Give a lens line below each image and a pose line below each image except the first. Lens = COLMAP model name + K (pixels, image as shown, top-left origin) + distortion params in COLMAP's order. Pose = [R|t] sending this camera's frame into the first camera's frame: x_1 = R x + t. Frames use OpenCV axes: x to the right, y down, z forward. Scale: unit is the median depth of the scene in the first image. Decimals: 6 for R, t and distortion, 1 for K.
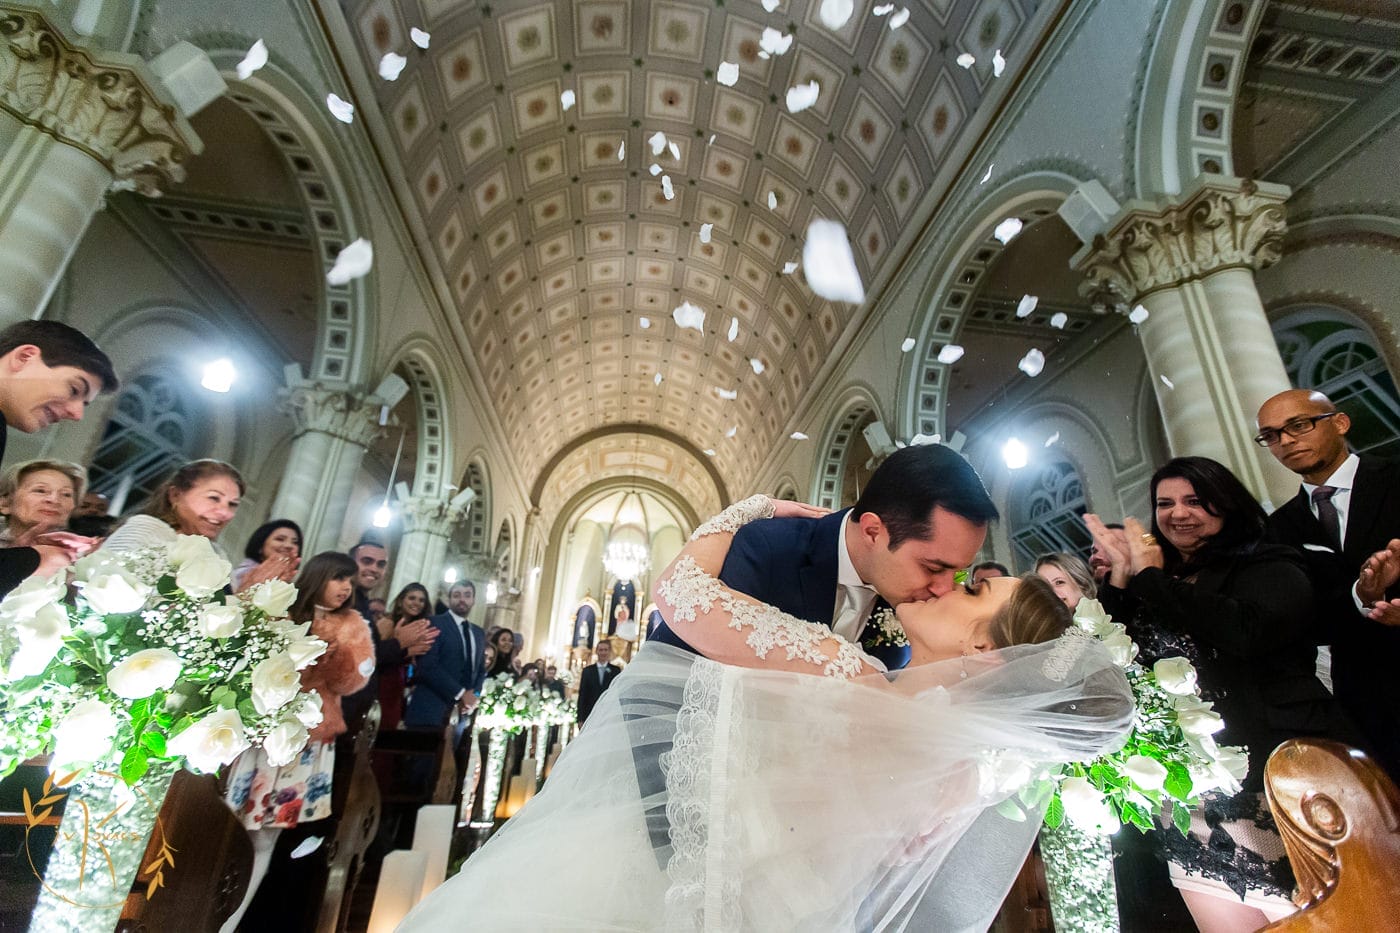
lens RADIAL K [[634.2, 0, 700.0], [0, 634.2, 466.5], [0, 0, 1]] dist [-0.054865, 0.020259]
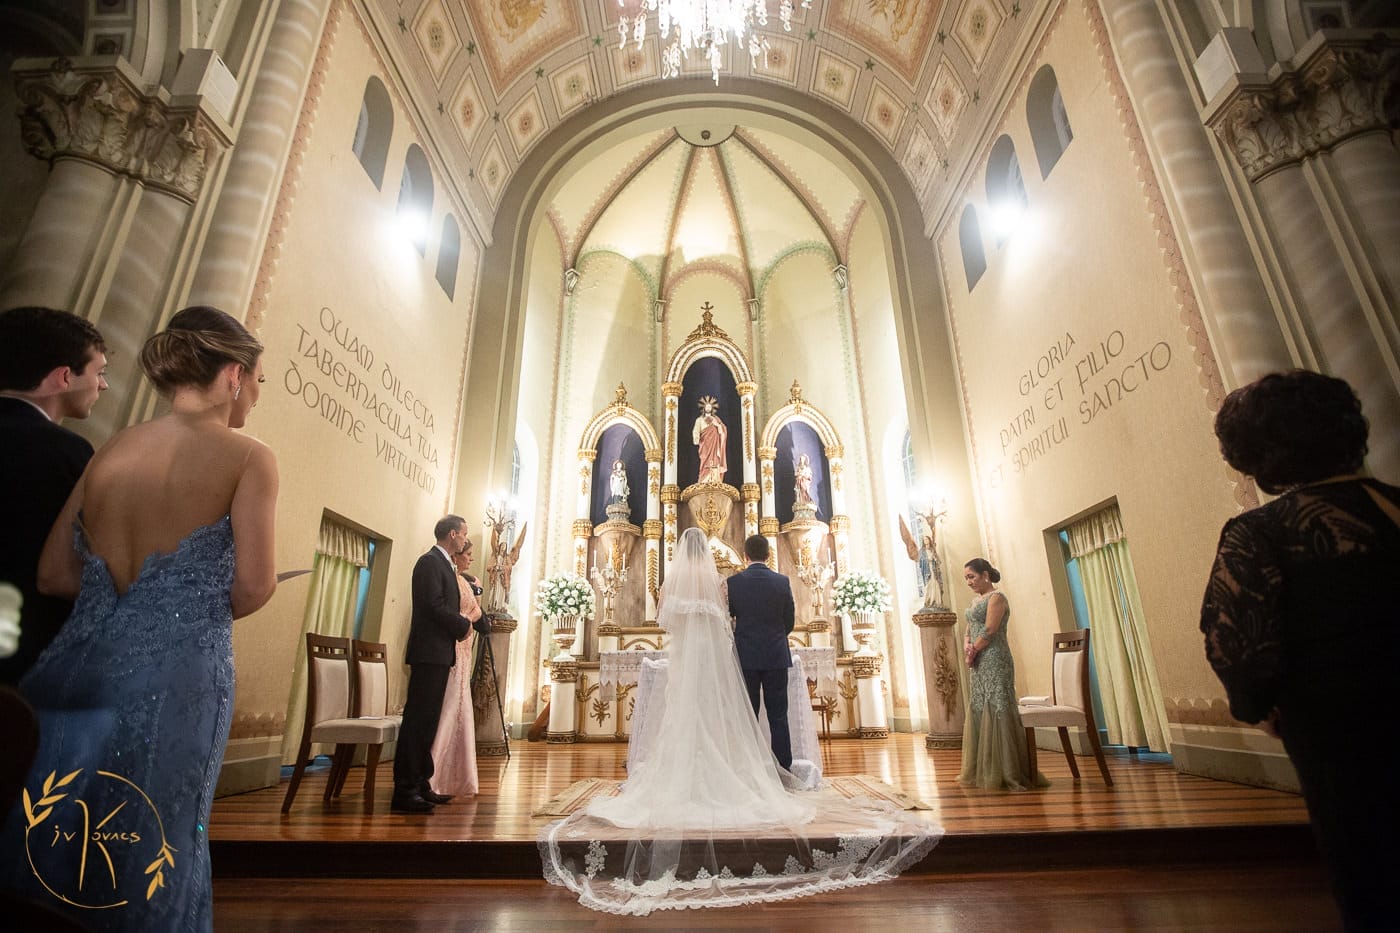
lens RADIAL K [[634.2, 0, 700.0], [0, 634.2, 466.5], [0, 0, 1]] dist [-0.054865, 0.020259]
pose [[0.987798, -0.103069, -0.116756, -0.084754], [0.108091, 0.993433, 0.037510, 0.236213], [0.112123, -0.049672, 0.992452, 0.602123]]
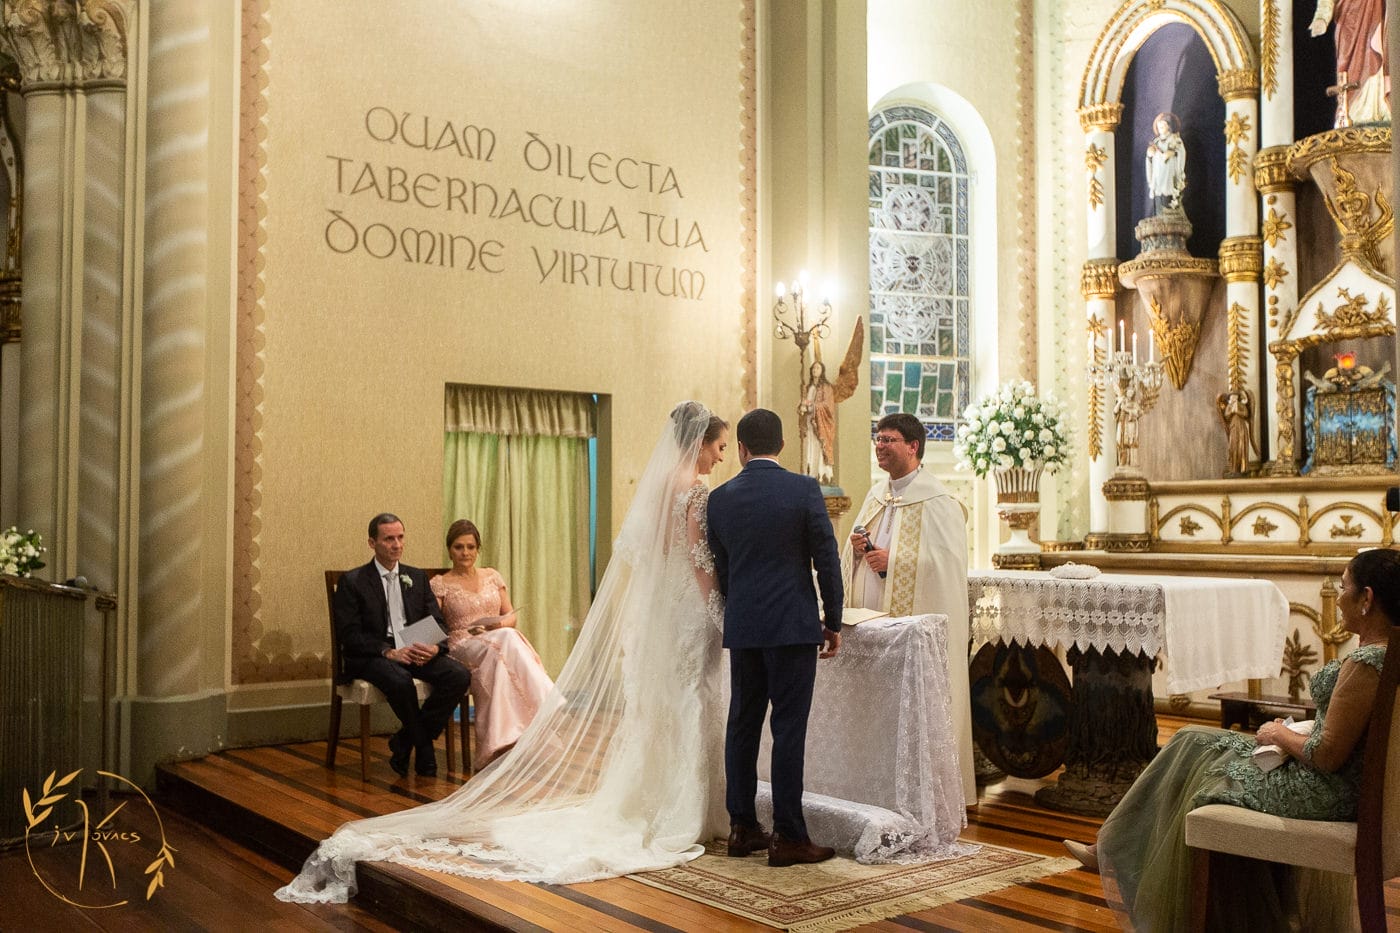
lens RADIAL K [[1346.5, 0, 700.0], [0, 1346.5, 466.5], [0, 0, 1]] dist [-0.003927, -0.002387]
pose [[0.514077, -0.082099, -0.853806, 0.065291], [0.342788, 0.932128, 0.116763, 0.245310], [0.786271, -0.352699, 0.507328, 0.660990]]
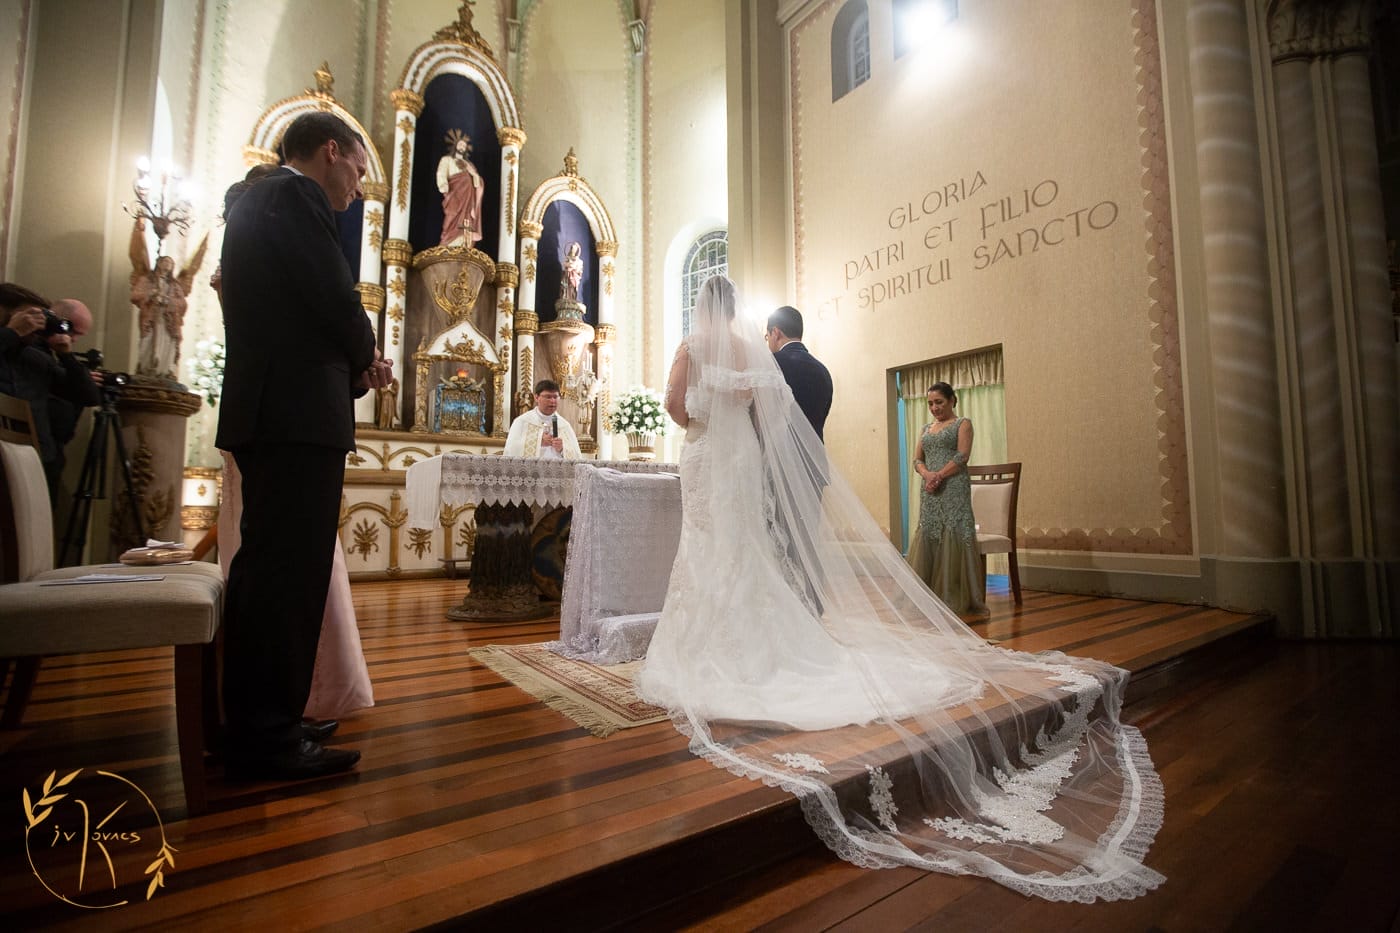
lens RADIAL K [[634.2, 0, 700.0], [0, 634.2, 466.5], [0, 0, 1]] dist [-0.054865, 0.020259]
pose [[0.886443, -0.013861, 0.462629, -0.159776], [-0.133437, 0.949456, 0.284127, 0.259039], [-0.443184, -0.313594, 0.839789, 0.666280]]
